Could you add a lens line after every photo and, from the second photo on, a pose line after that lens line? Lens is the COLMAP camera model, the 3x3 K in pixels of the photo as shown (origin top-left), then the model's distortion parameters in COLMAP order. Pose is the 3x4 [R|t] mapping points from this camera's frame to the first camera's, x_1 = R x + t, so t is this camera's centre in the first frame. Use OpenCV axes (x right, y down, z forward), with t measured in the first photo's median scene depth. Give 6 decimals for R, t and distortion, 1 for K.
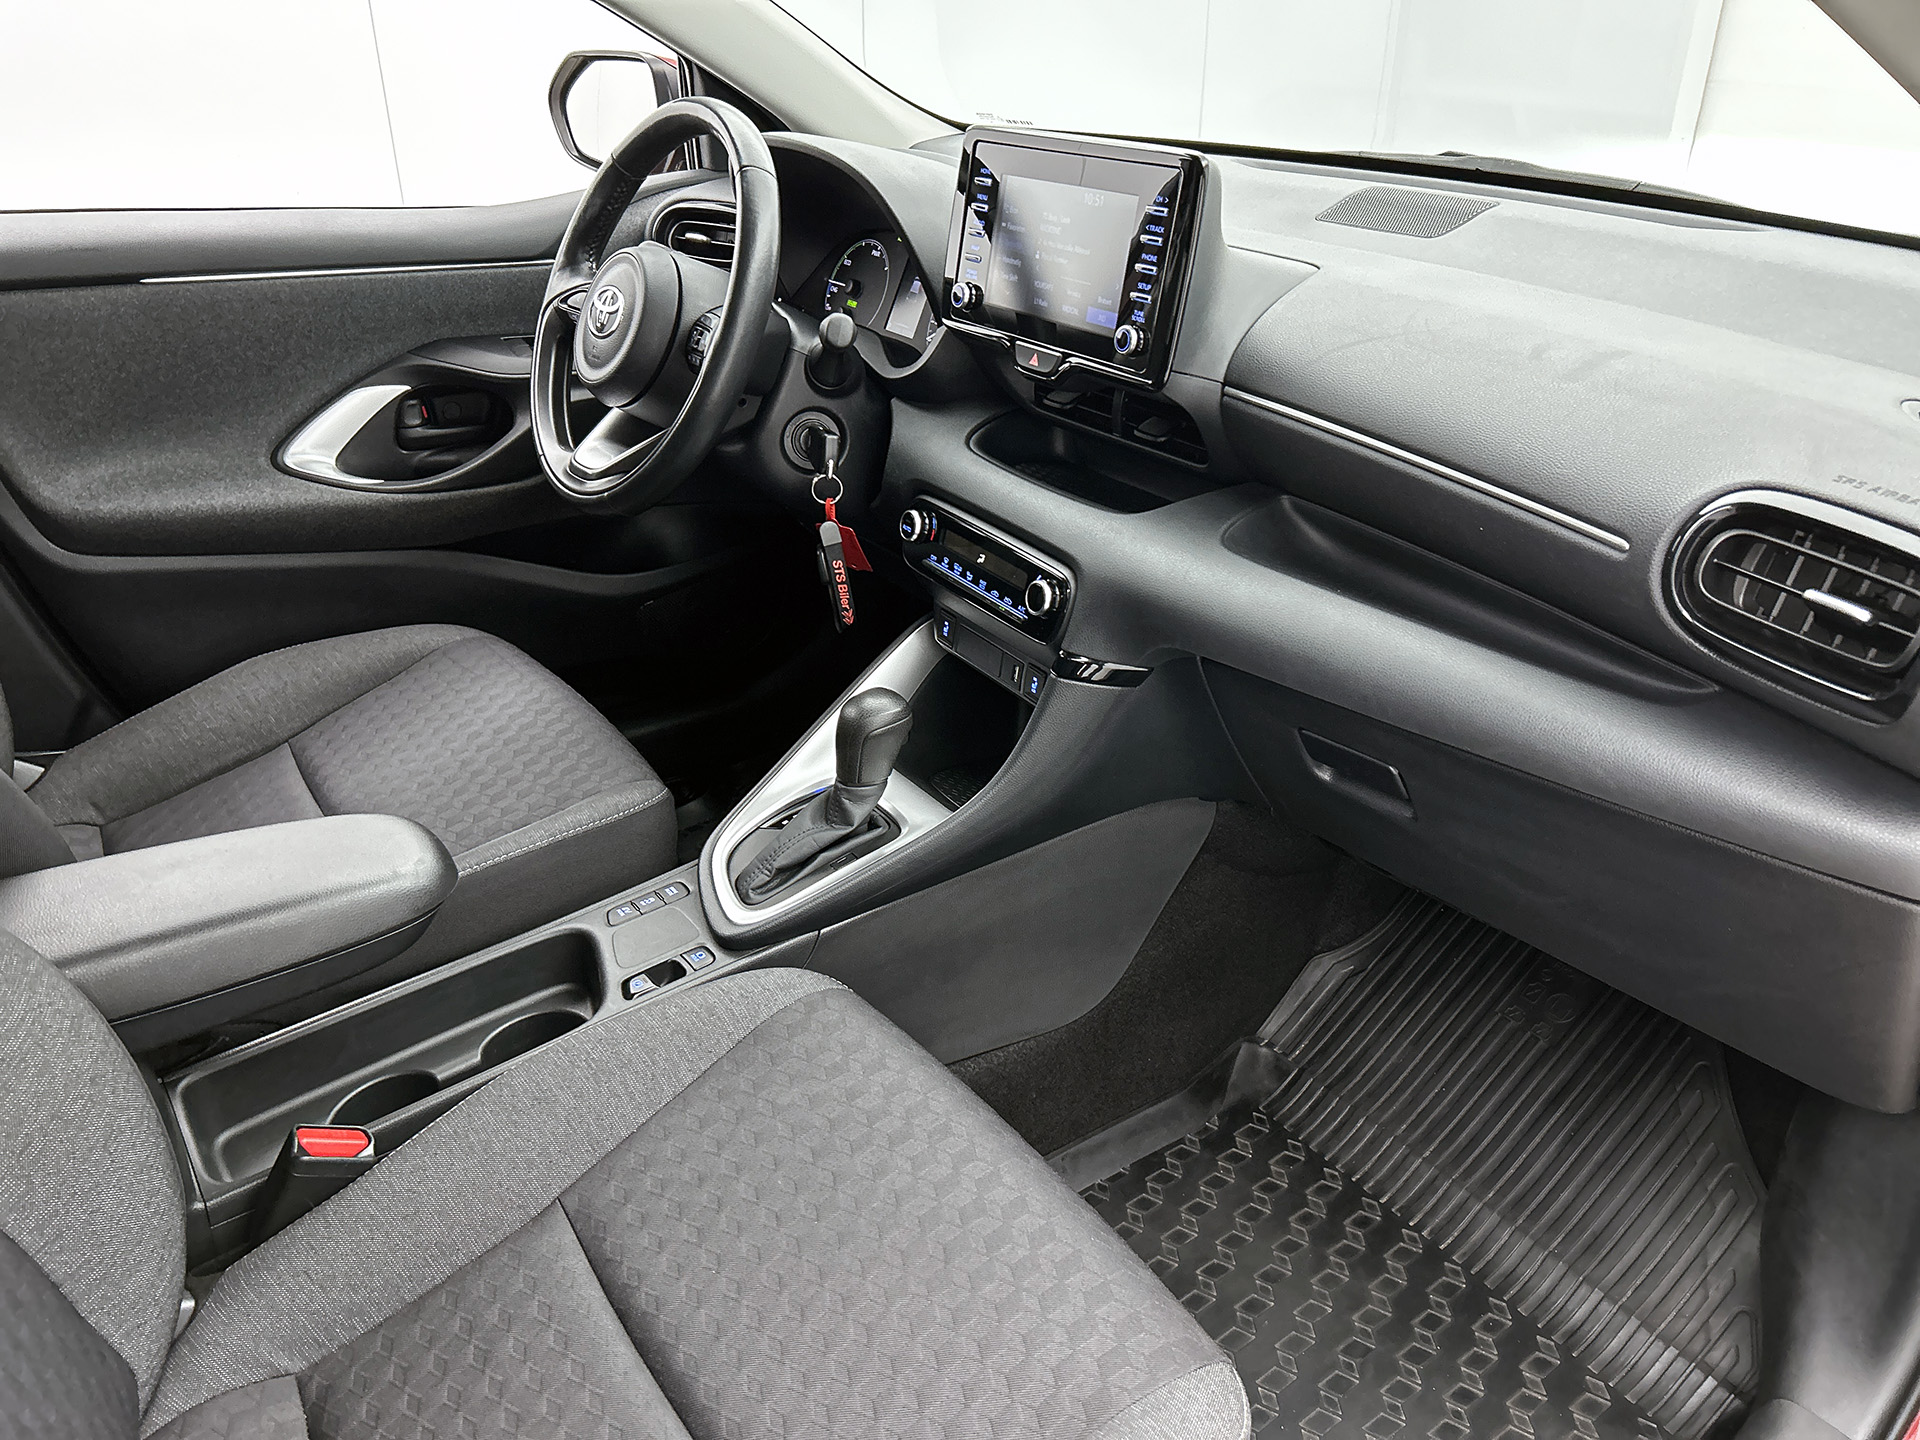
lens RADIAL K [[1416.8, 0, 973.2], [0, 1416.8, 695.5], [0, 0, 1]] dist [-0.024721, -0.004774]
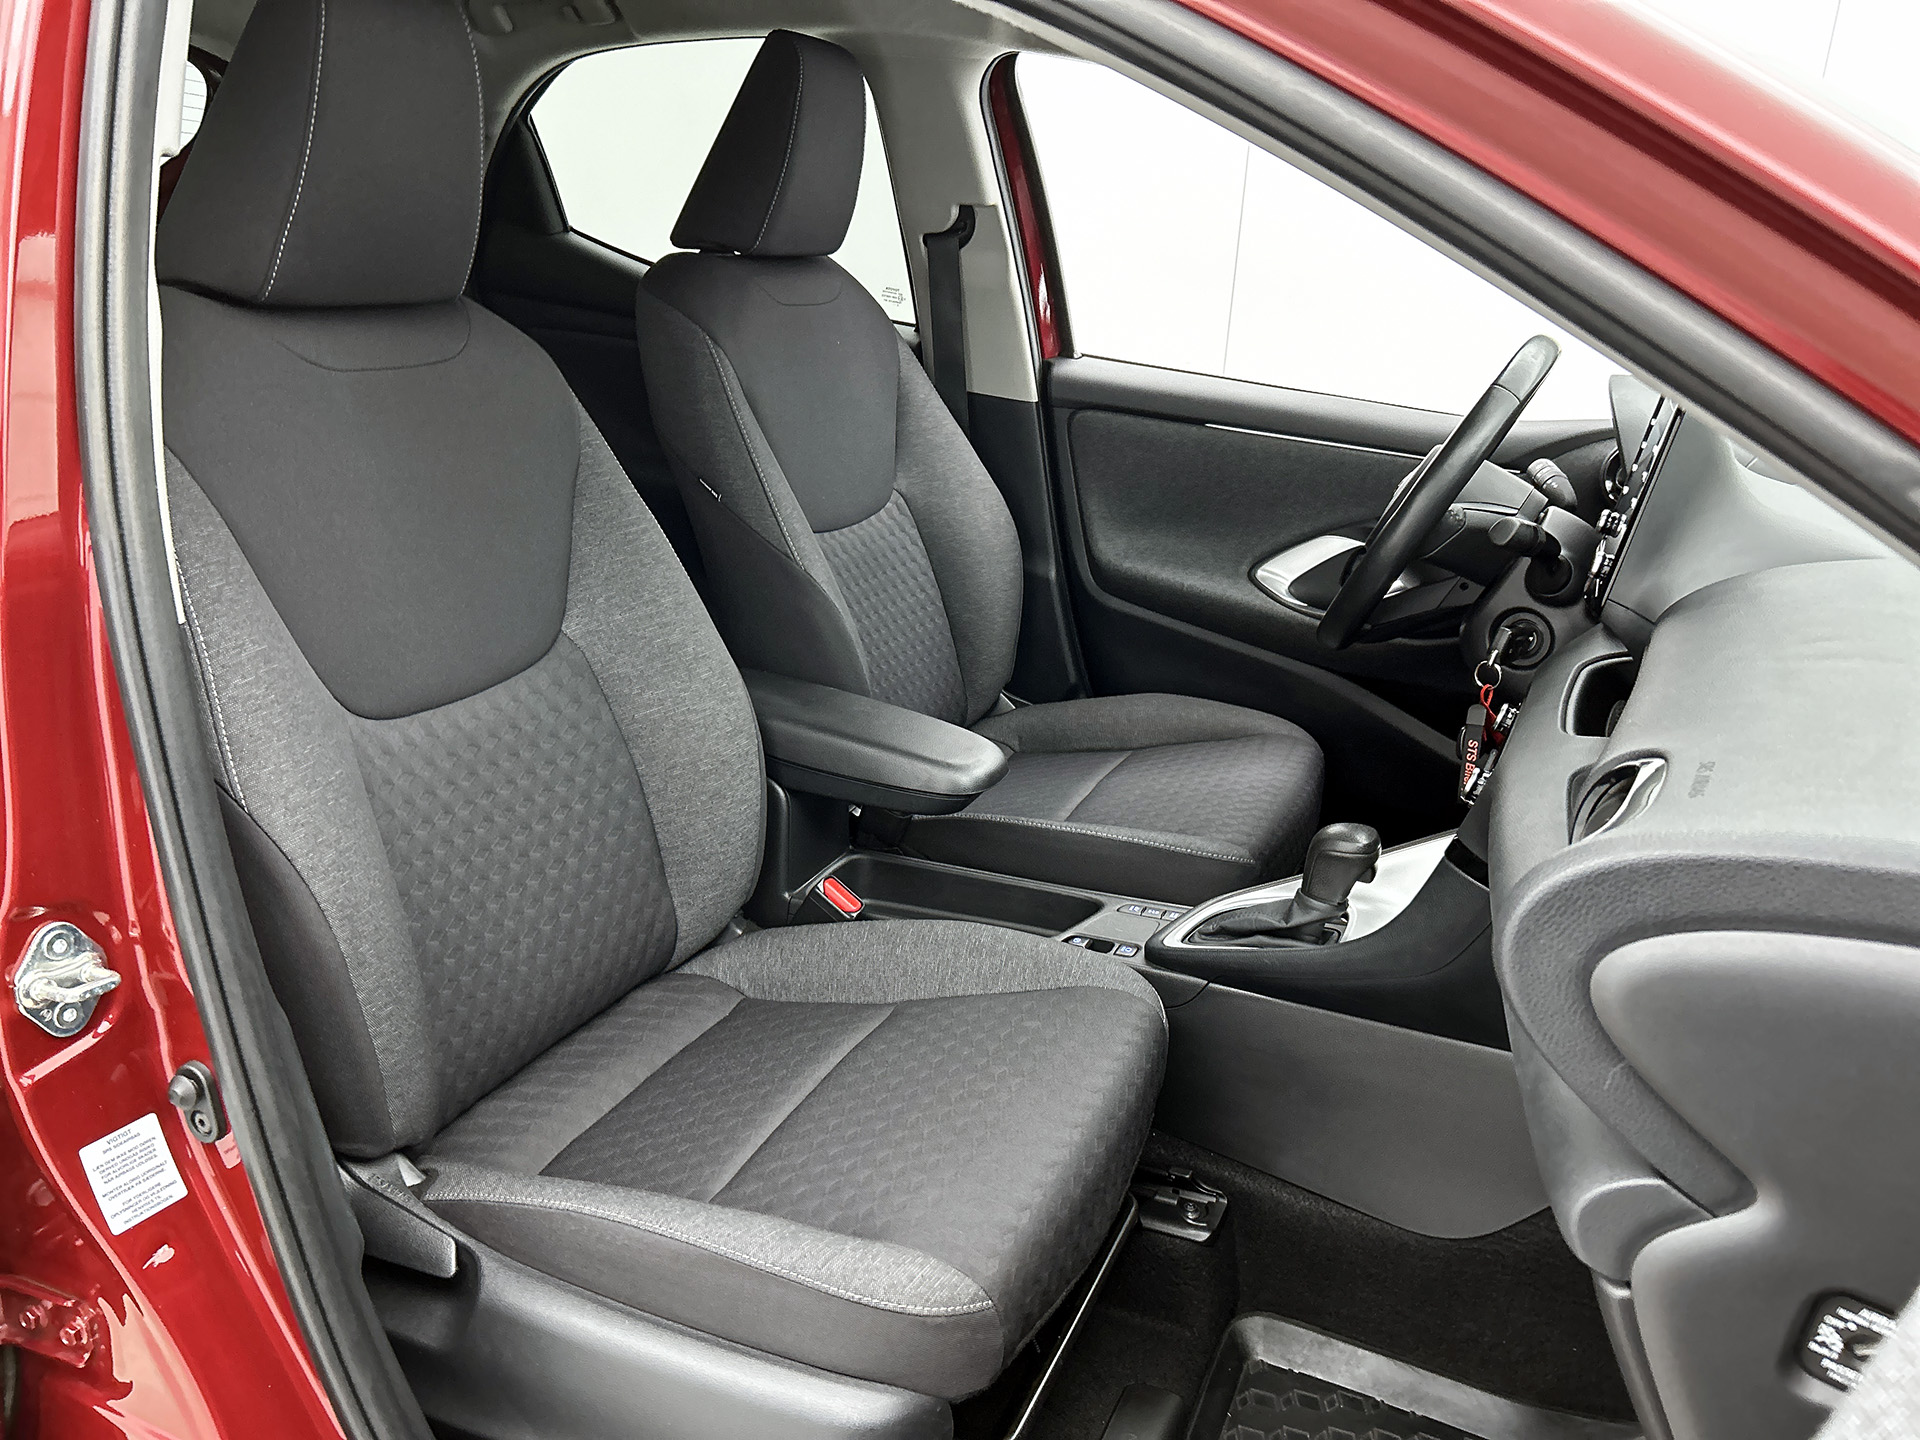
lens RADIAL K [[1416.8, 0, 973.2], [0, 1416.8, 695.5], [0, 0, 1]] dist [-0.024721, -0.004774]
pose [[0.491856, 0.279288, -0.824667, 0.559793], [-0.425334, 0.903523, 0.052312, -0.020544], [0.759716, 0.325029, 0.563194, 0.094822]]
